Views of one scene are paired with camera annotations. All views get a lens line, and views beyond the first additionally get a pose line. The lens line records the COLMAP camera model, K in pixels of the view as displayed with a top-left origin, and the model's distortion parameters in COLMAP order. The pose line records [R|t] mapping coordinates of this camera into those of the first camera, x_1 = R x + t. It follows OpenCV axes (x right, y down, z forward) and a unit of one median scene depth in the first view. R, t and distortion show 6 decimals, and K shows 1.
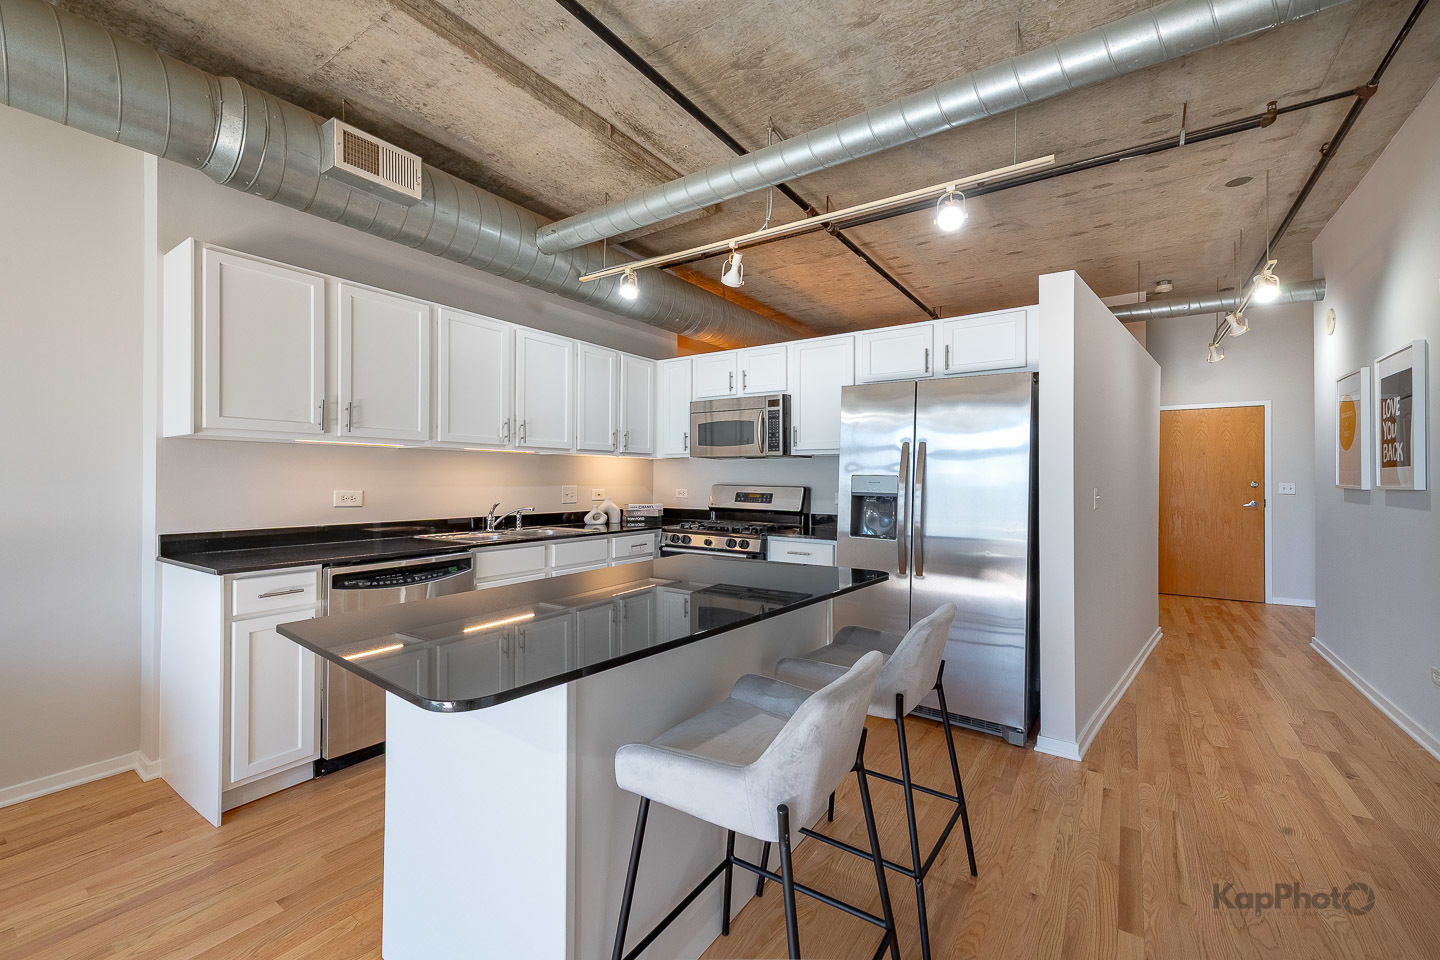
lens RADIAL K [[579.7, 0, 716.0], [0, 579.7, 482.7], [0, 0, 1]] dist [0.014956, -0.002921]
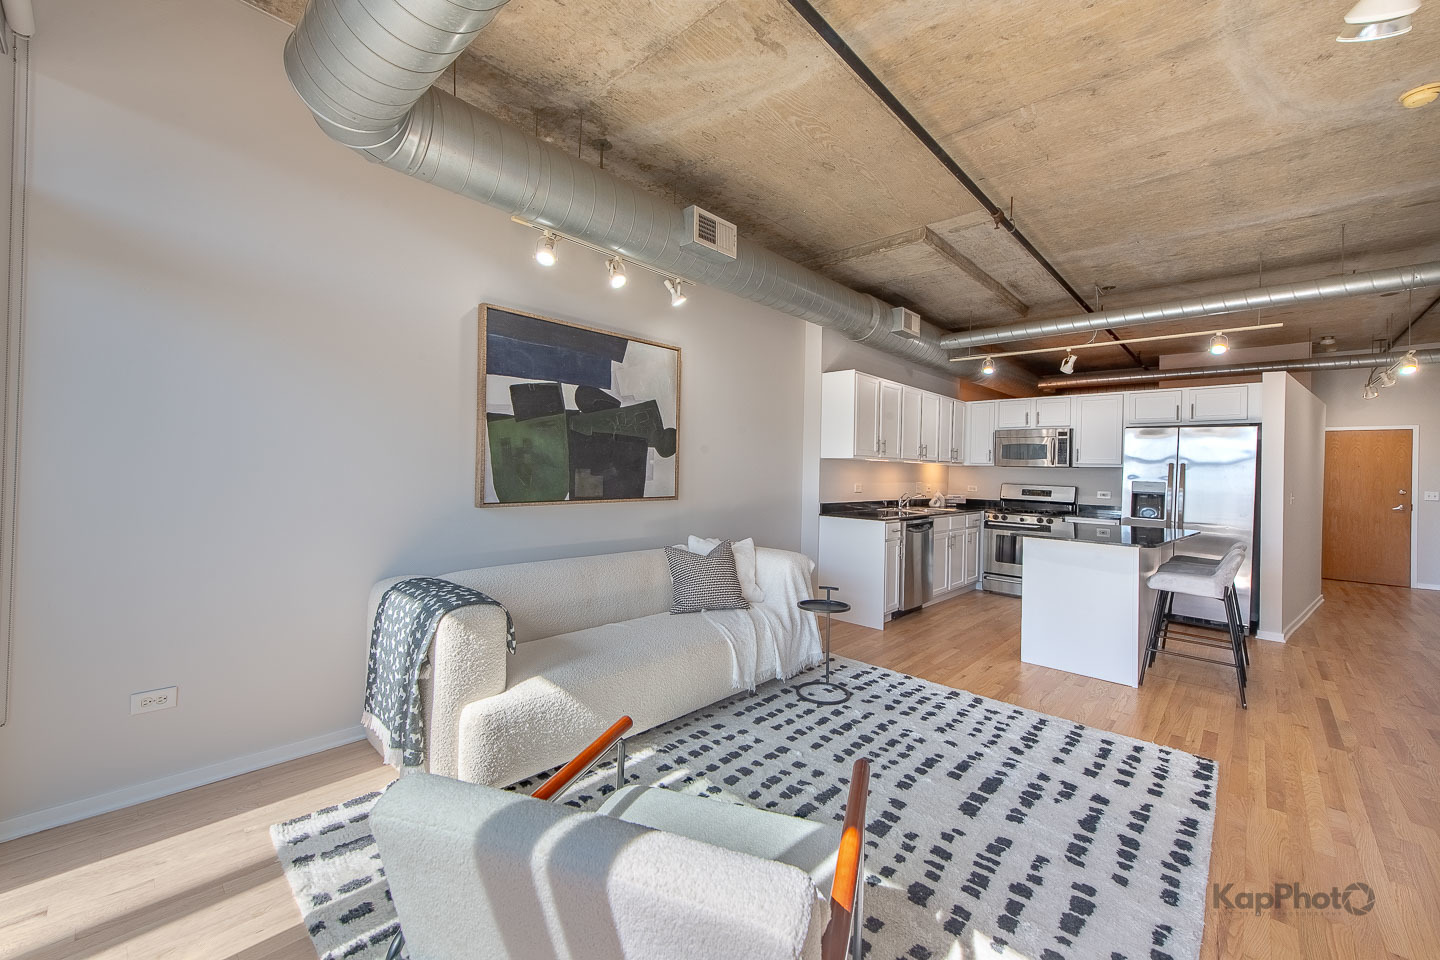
lens RADIAL K [[579.7, 0, 750.5], [0, 579.7, 469.4], [0, 0, 1]] dist [0.014956, -0.002921]
pose [[0.994501, 0.022754, -0.102230, -0.628719], [-0.023476, 0.999707, -0.005866, -0.010665], [0.102066, 0.008234, 0.994744, -0.725502]]
